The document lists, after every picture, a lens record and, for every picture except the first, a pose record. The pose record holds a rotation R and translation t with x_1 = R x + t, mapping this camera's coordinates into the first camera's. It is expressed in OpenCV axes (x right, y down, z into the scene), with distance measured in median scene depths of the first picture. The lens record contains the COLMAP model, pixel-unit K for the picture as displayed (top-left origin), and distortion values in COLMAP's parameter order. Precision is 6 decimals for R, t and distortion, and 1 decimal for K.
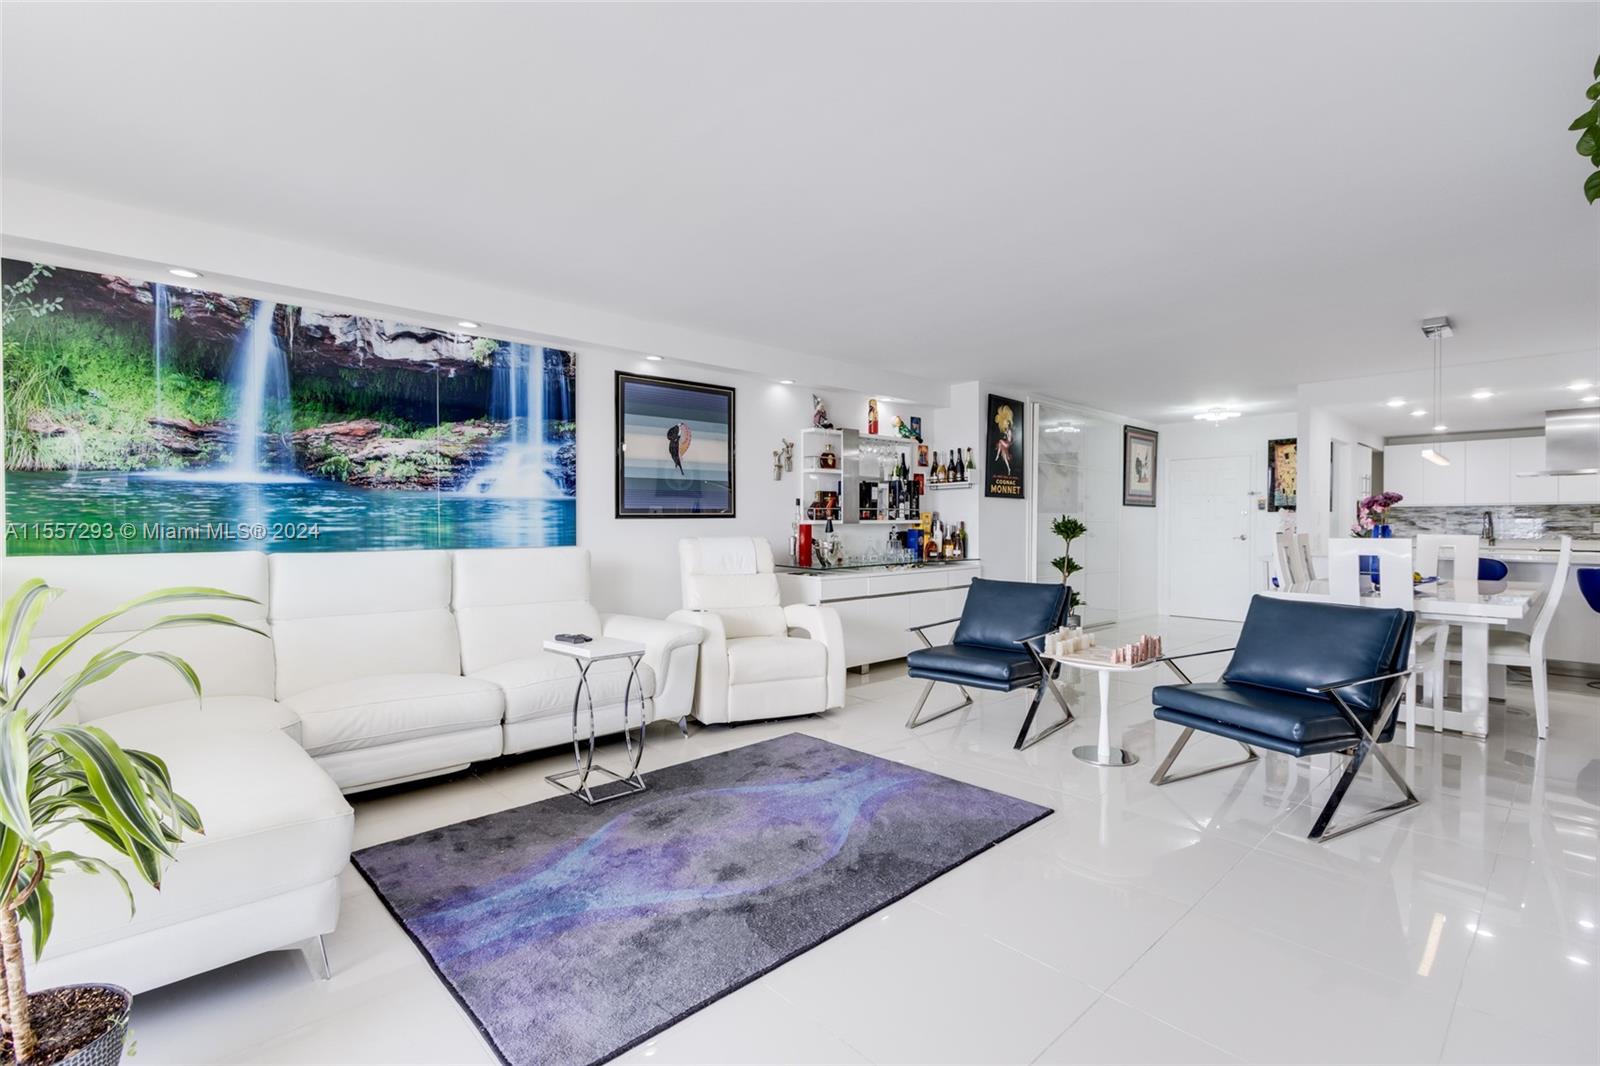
lens RADIAL K [[736.5, 0, 800.5], [0, 736.5, 527.6], [0, 0, 1]] dist [0.001581, -0.000544]
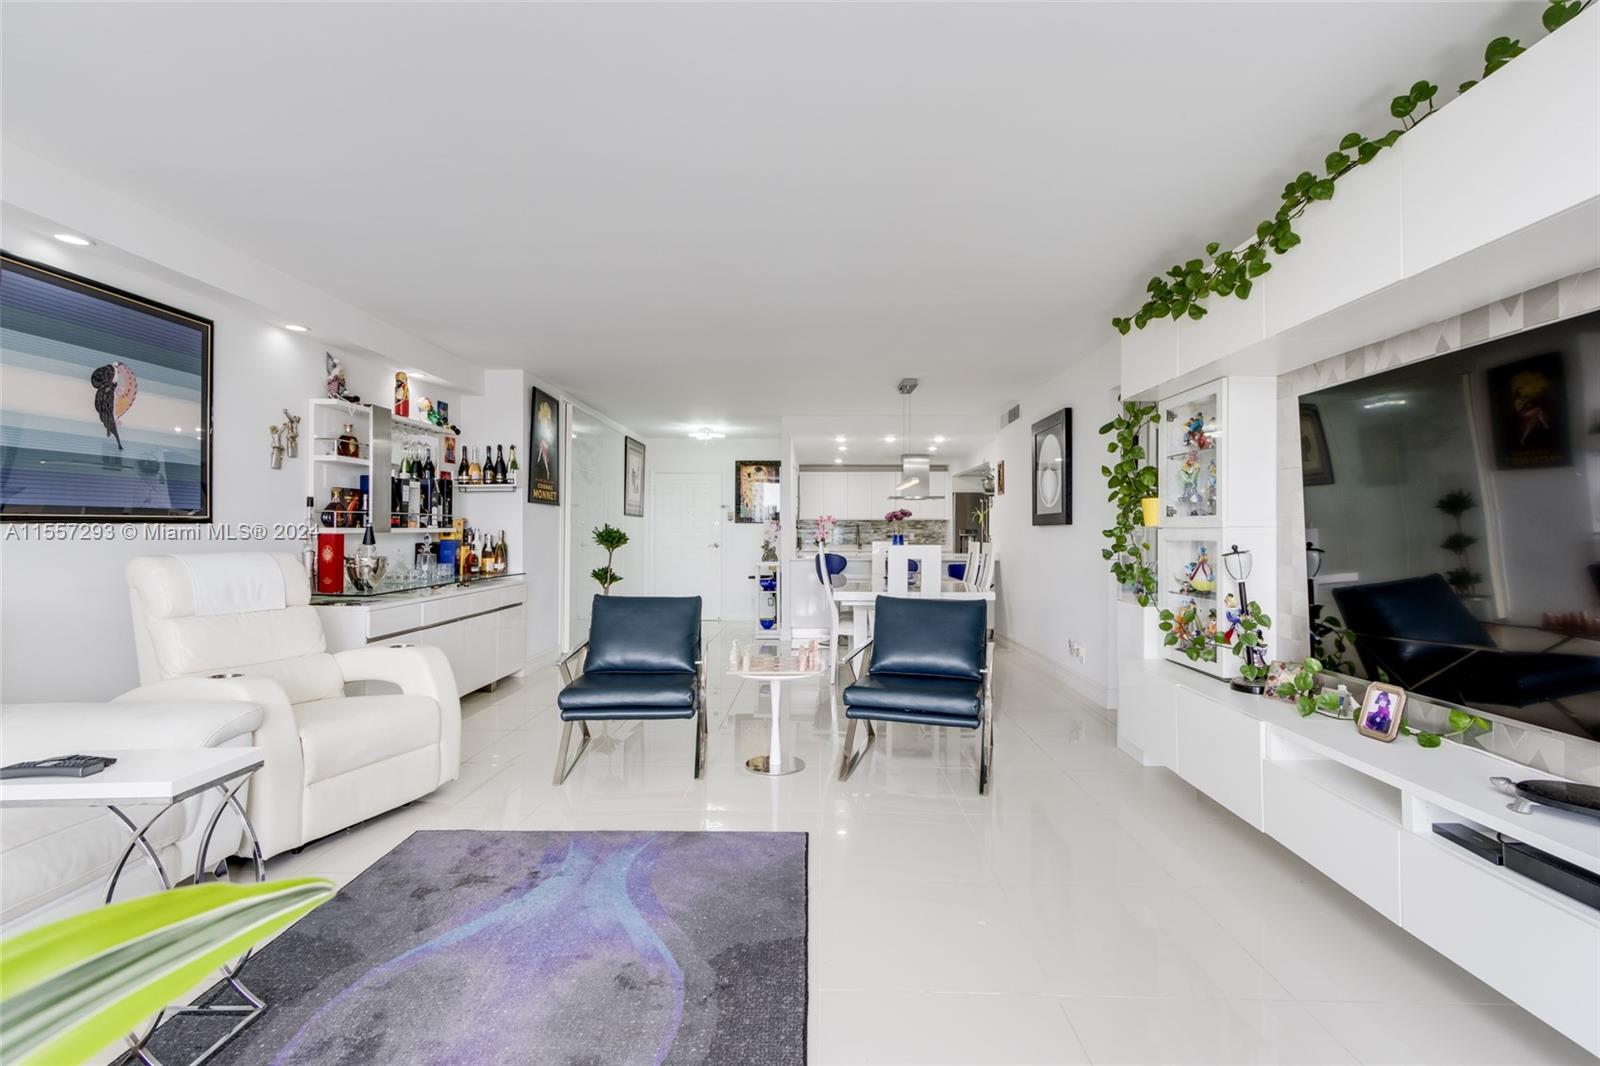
lens RADIAL K [[739.7, 0, 808.6], [0, 739.7, 528.0], [0, 0, 1]] dist [0.001249, -0.000006]
pose [[0.692860, 0.005826, 0.721048, -0.196723], [0.002235, 0.999945, -0.010226, -0.001619], [-0.721068, 0.008697, 0.692809, 0.183924]]
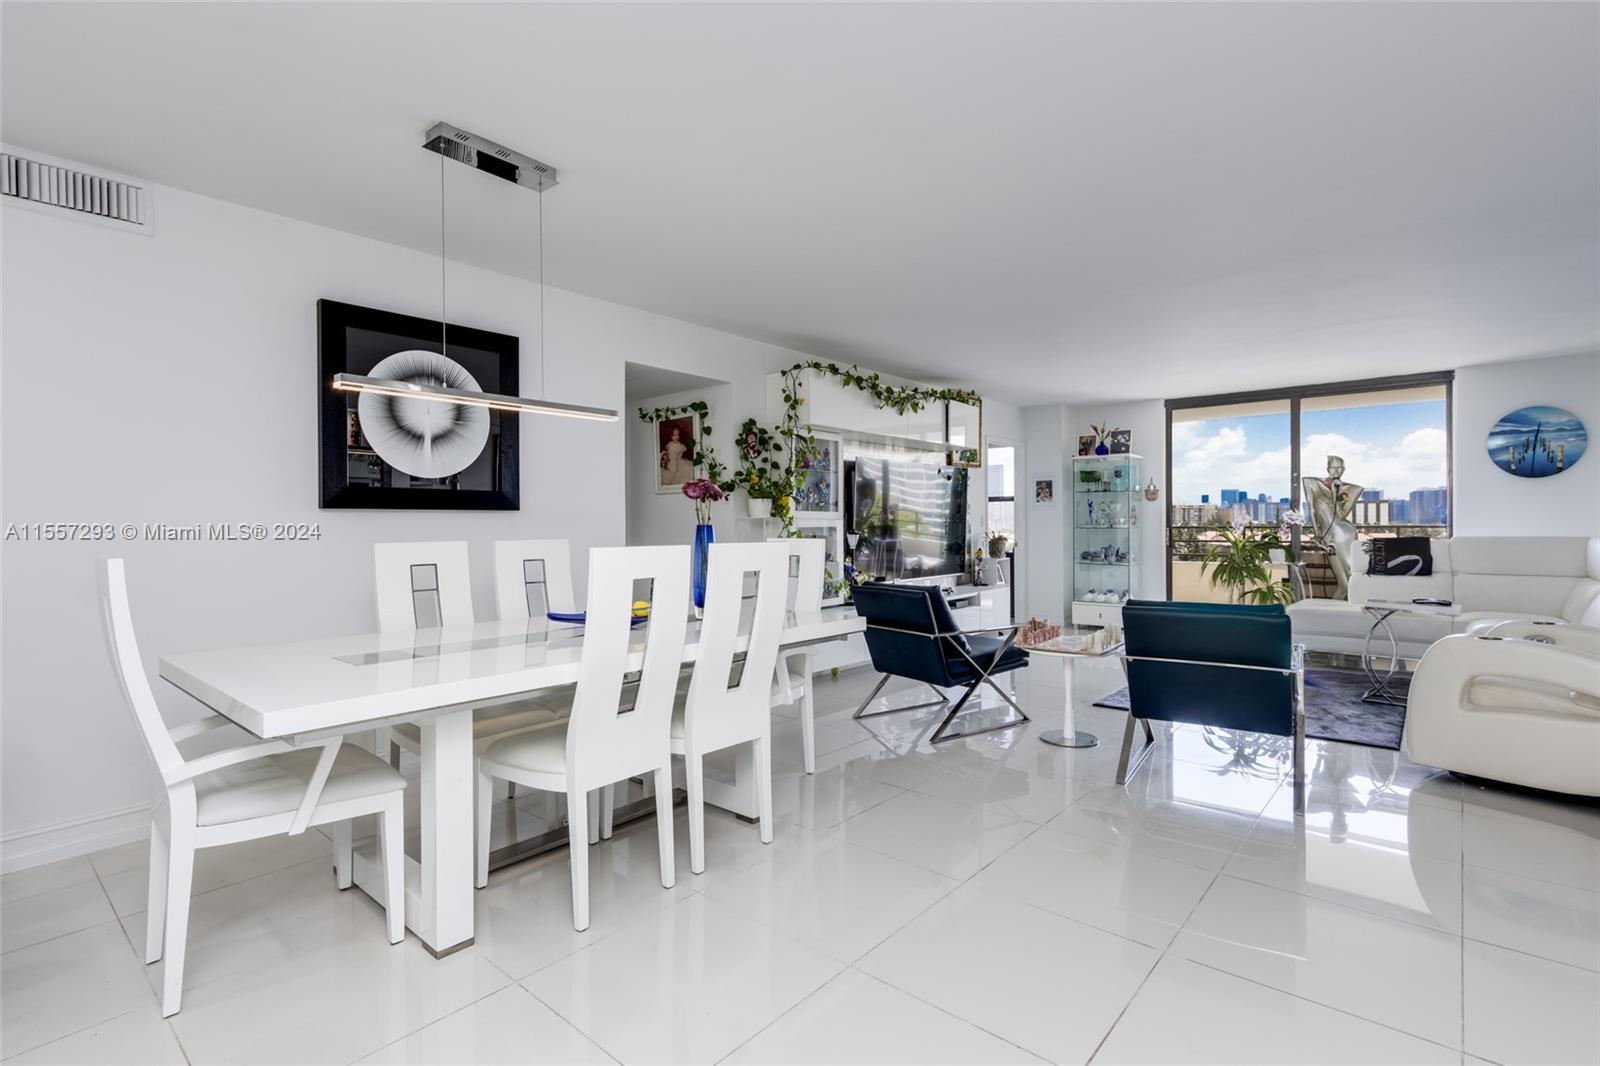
lens RADIAL K [[751.0, 0, 803.2], [0, 751.0, 529.0], [0, 0, 1]] dist [0.005650, -0.000513]
pose [[-0.994655, 0.006047, -0.103078, 0.624786], [0.004976, 0.999931, 0.010644, -0.004893], [0.103135, 0.010074, -0.994616, 1.409250]]
